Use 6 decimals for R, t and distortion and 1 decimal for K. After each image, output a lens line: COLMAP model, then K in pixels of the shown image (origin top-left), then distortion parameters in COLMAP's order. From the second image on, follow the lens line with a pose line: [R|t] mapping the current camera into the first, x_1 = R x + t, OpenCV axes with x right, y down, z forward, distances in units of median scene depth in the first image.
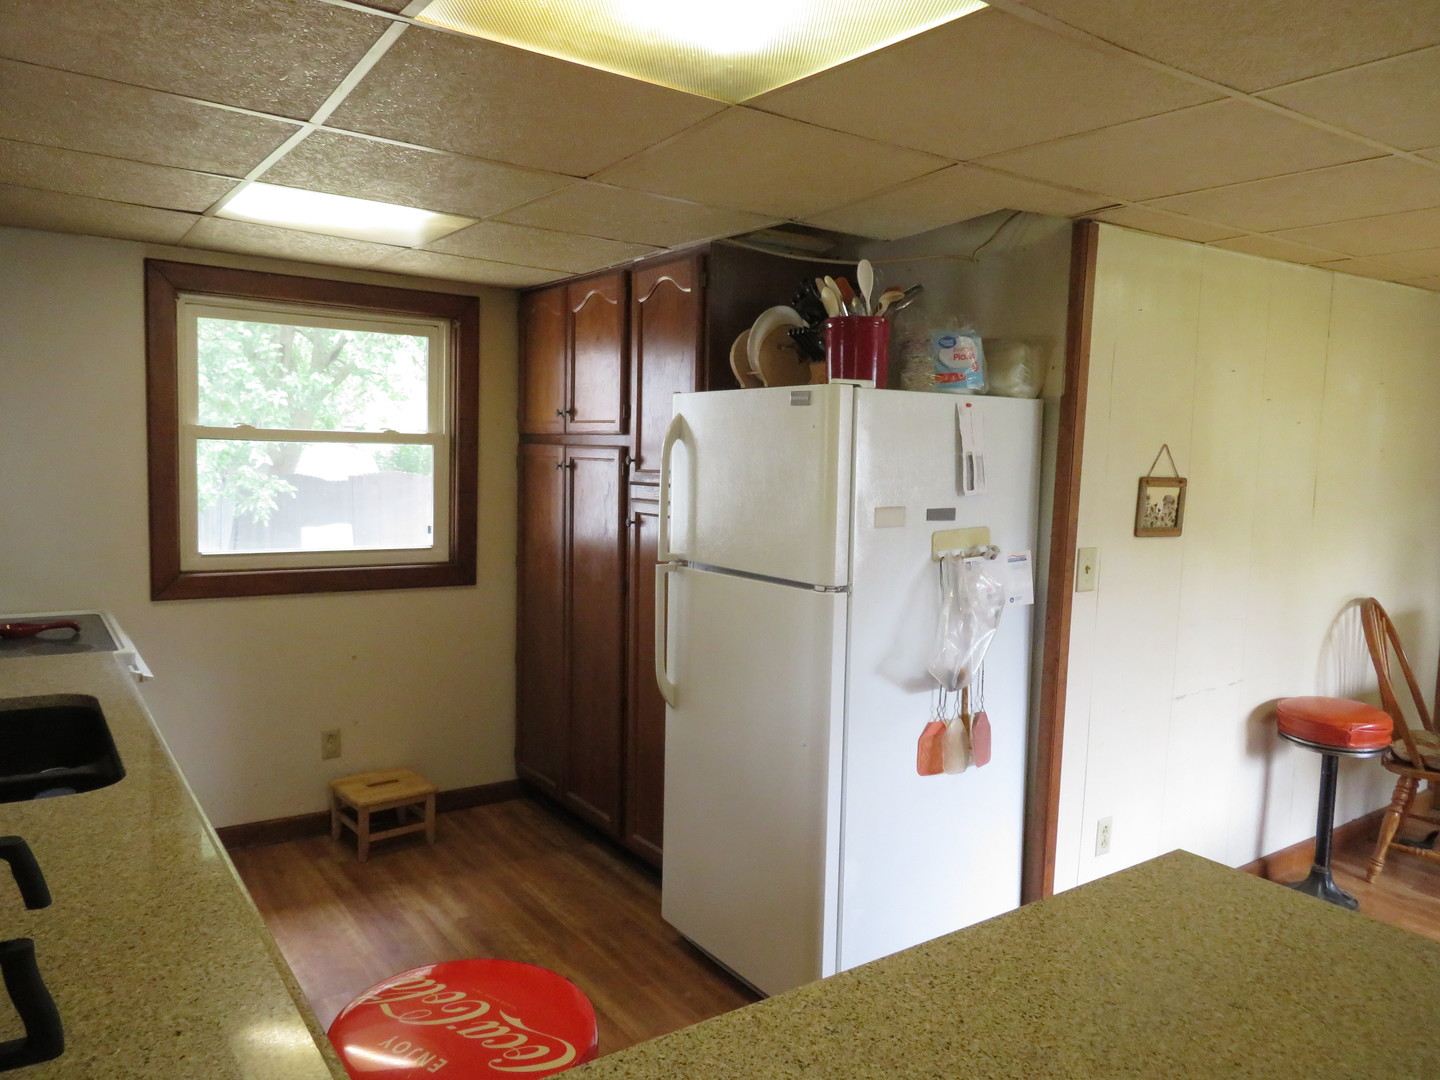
lens RADIAL K [[1032.1, 0, 717.5], [0, 1032.1, 538.9], [0, 0, 1]] dist [-0.014272, 0.010901]
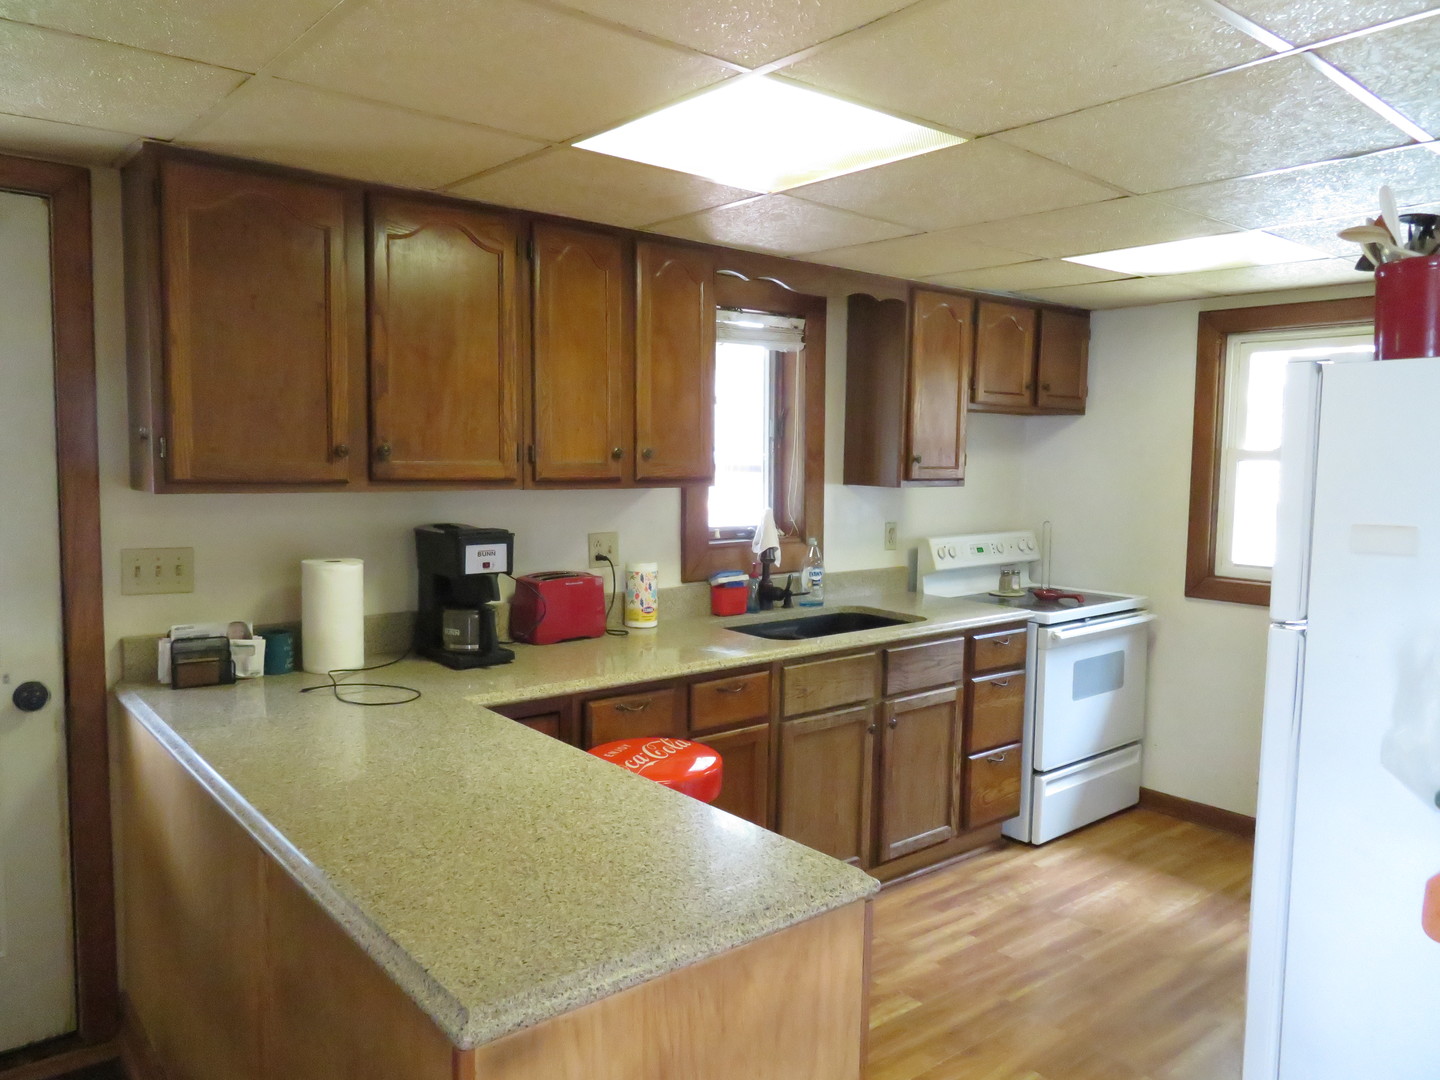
lens RADIAL K [[1032.1, 0, 710.4], [0, 1032.1, 537.2], [0, 0, 1]] dist [-0.014272, 0.010901]
pose [[0.072167, 0.053211, -0.995972, 1.266058], [-0.103769, 0.993557, 0.045564, -0.012198], [0.991980, 0.100062, 0.077223, 0.744576]]
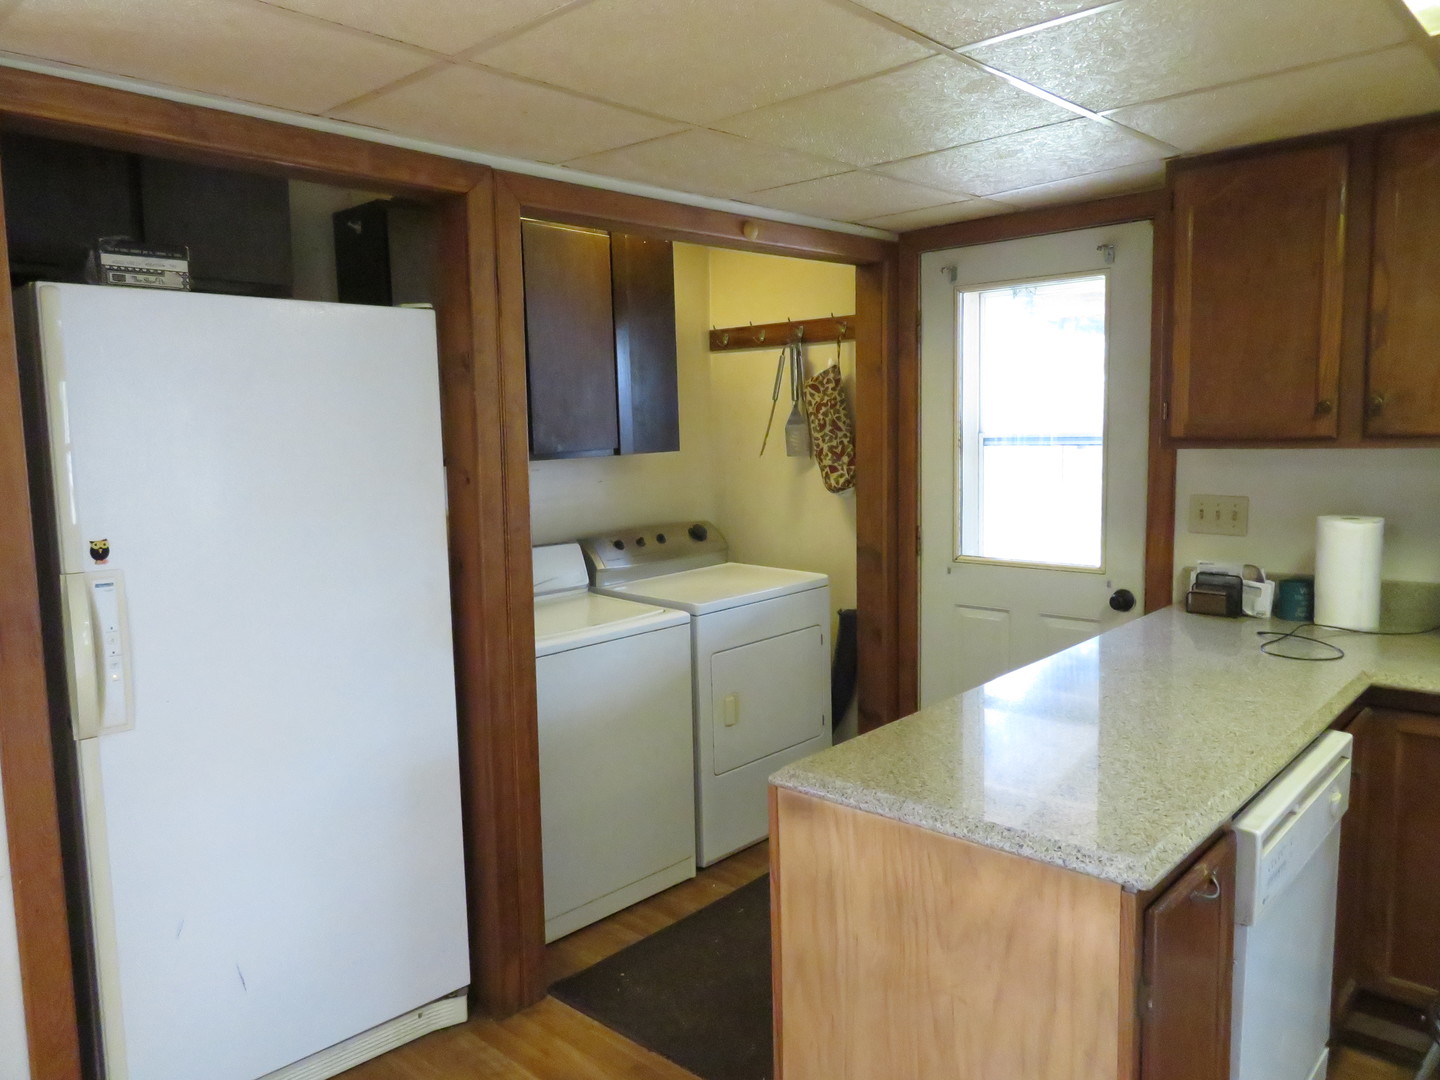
lens RADIAL K [[1032.1, 0, 715.8], [0, 1032.1, 538.9], [0, 0, 1]] dist [-0.014272, 0.010901]
pose [[-0.979714, 0.023834, -0.198980, 0.903845], [-0.015736, 0.980687, 0.194948, -0.102983], [0.199783, 0.194125, -0.960418, 1.614642]]
